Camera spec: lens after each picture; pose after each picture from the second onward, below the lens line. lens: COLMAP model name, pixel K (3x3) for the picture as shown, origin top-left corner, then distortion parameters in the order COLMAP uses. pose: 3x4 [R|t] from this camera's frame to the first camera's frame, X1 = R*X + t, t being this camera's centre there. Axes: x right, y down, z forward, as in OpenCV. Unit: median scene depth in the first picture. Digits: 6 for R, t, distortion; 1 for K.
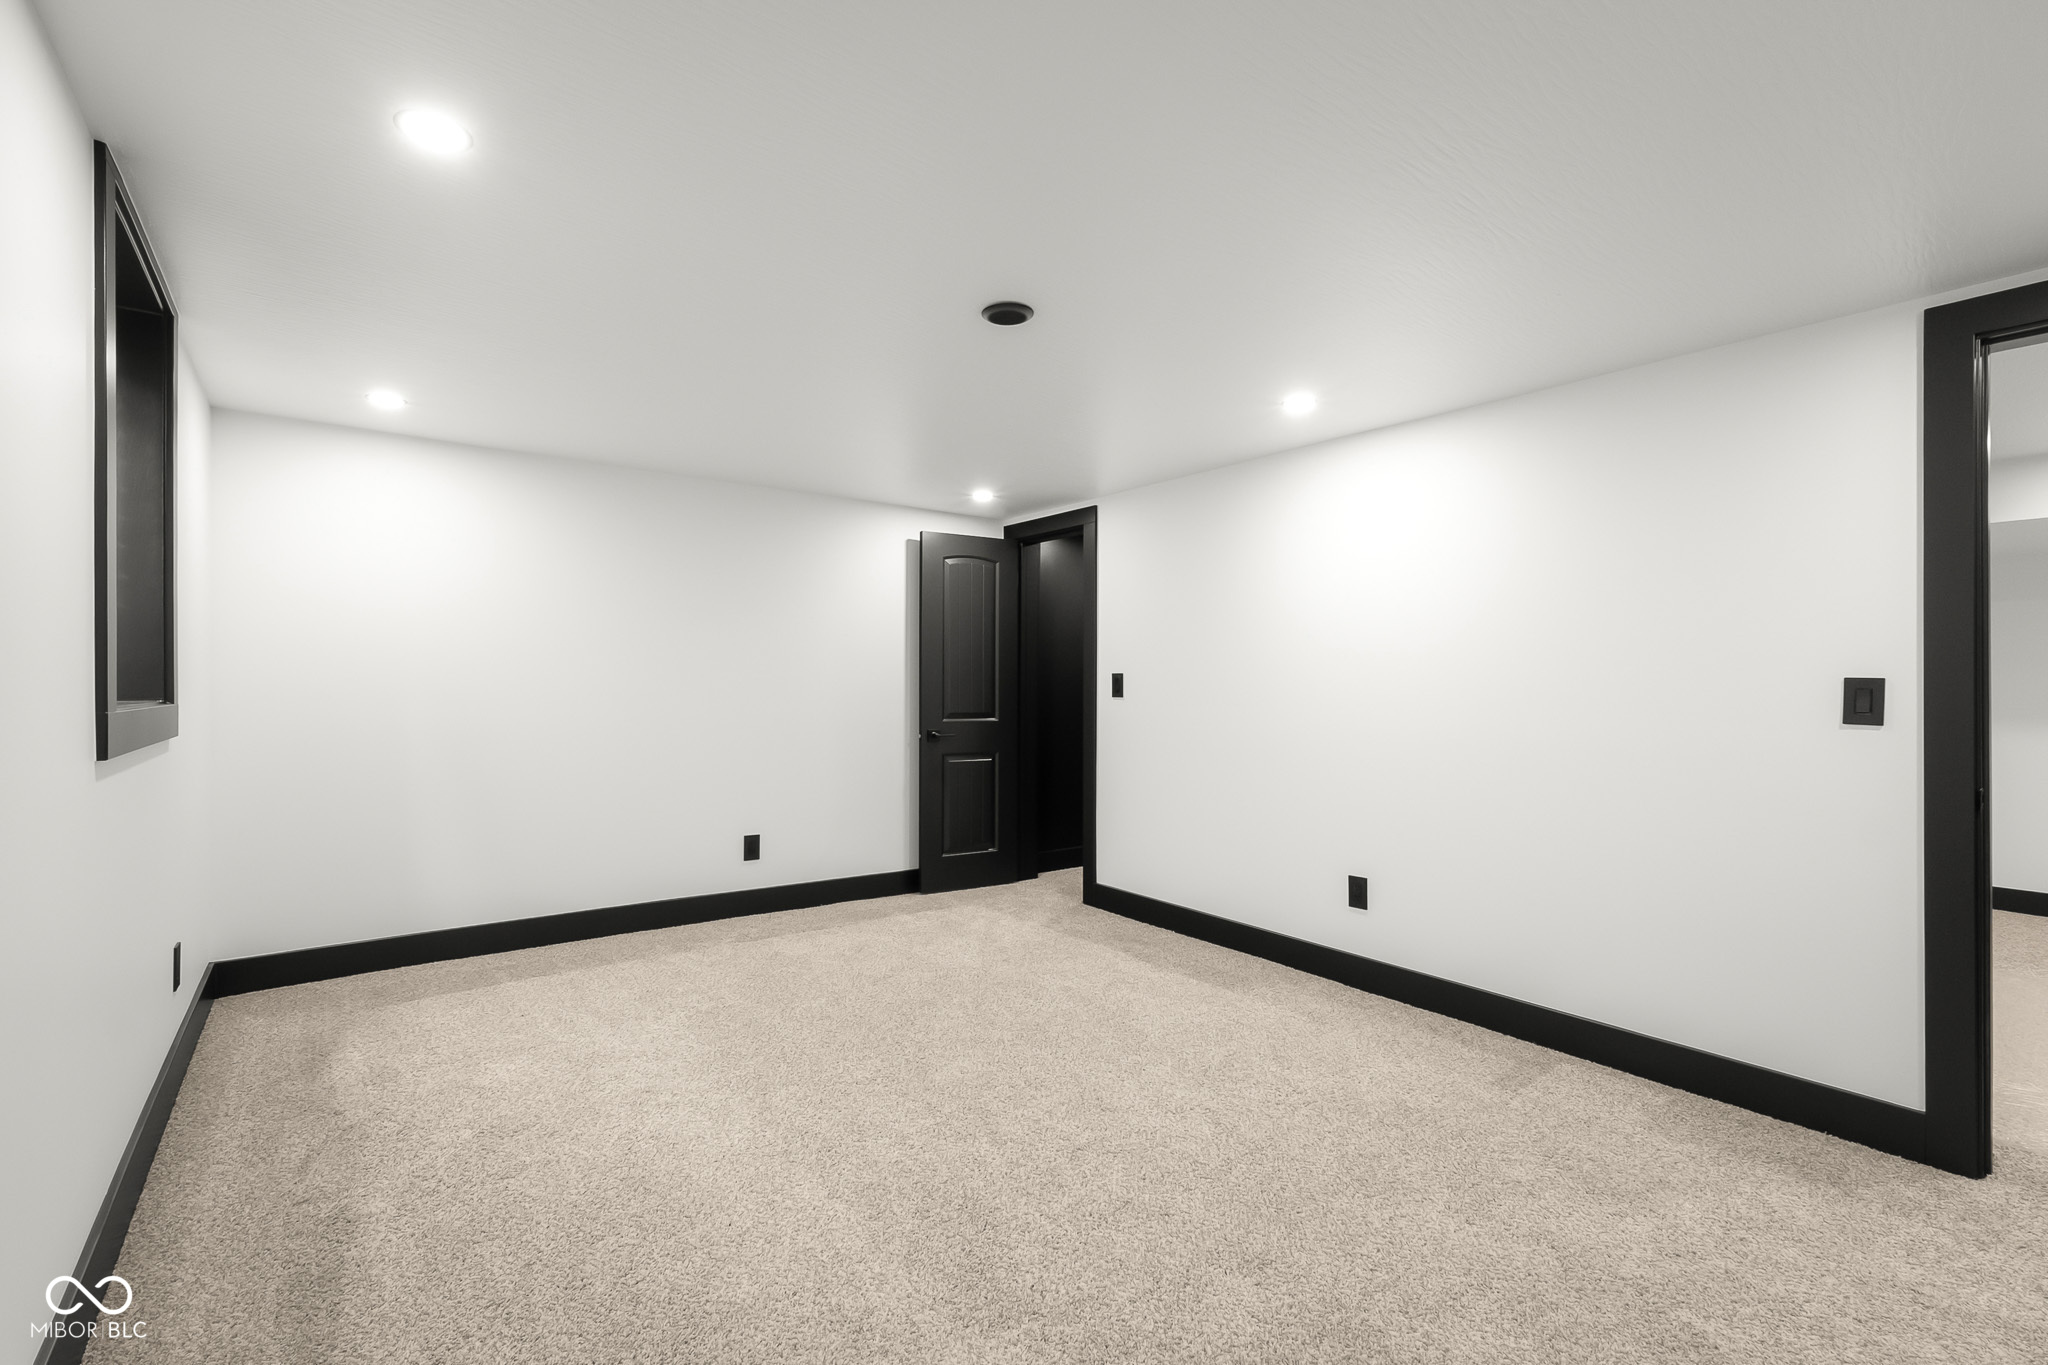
lens RADIAL K [[909.2, 0, 1012.7], [0, 909.2, 680.2], [0, 0, 1]] dist [0.000975, 0.000159]
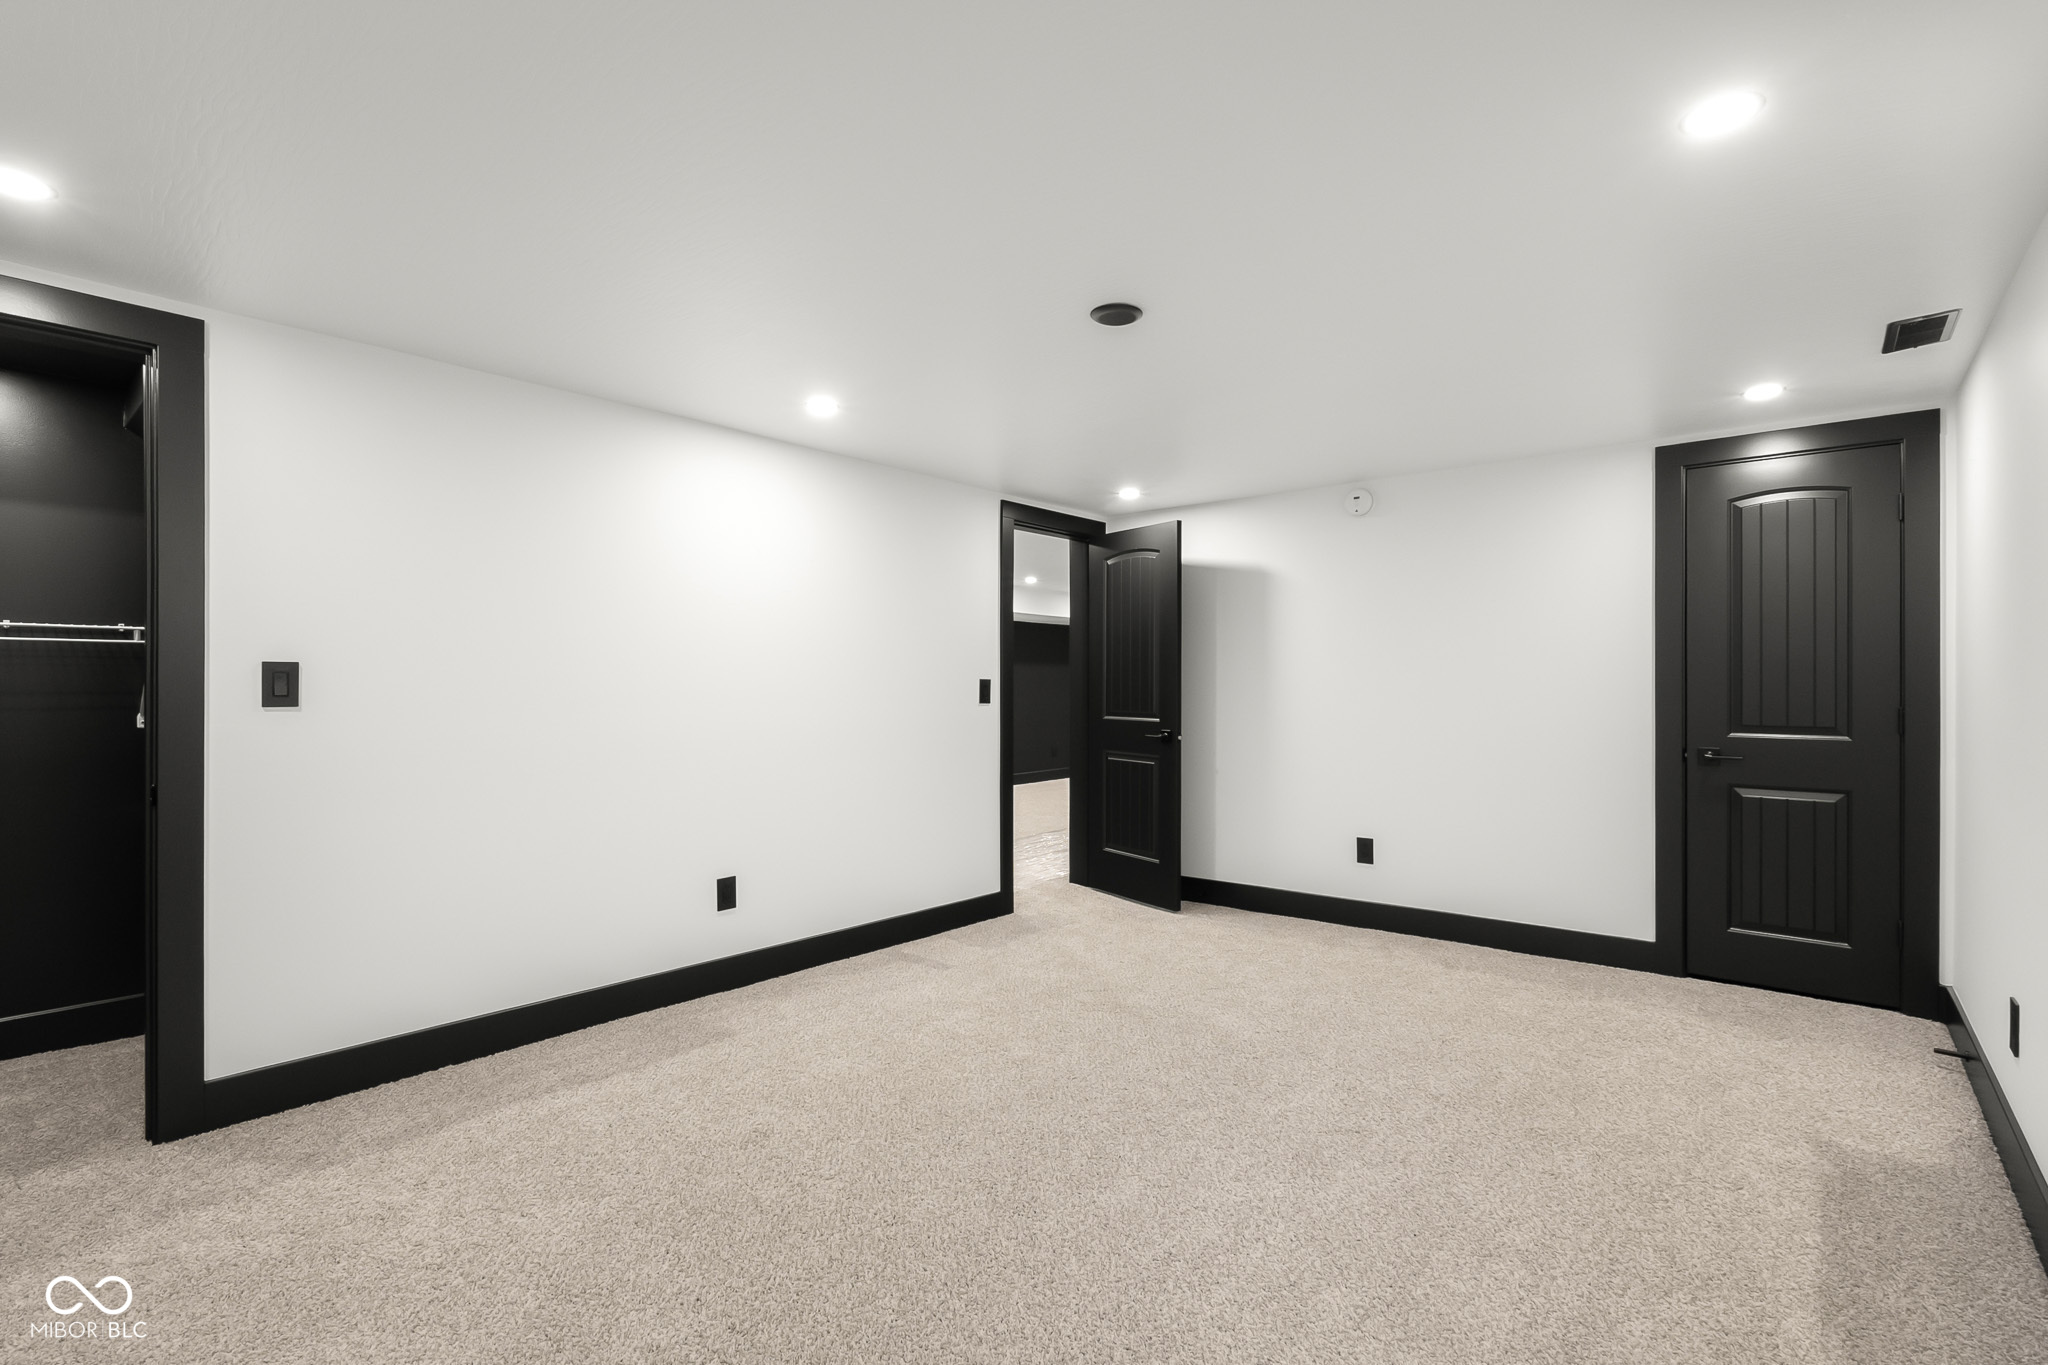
lens RADIAL K [[909.2, 0, 1012.7], [0, 909.2, 680.2], [0, 0, 1]] dist [0.000975, 0.000159]
pose [[-0.197071, -0.009548, 0.980343, -0.520005], [-0.019127, 0.999800, 0.005893, -0.008636], [-0.980203, -0.017590, -0.197215, 0.714695]]
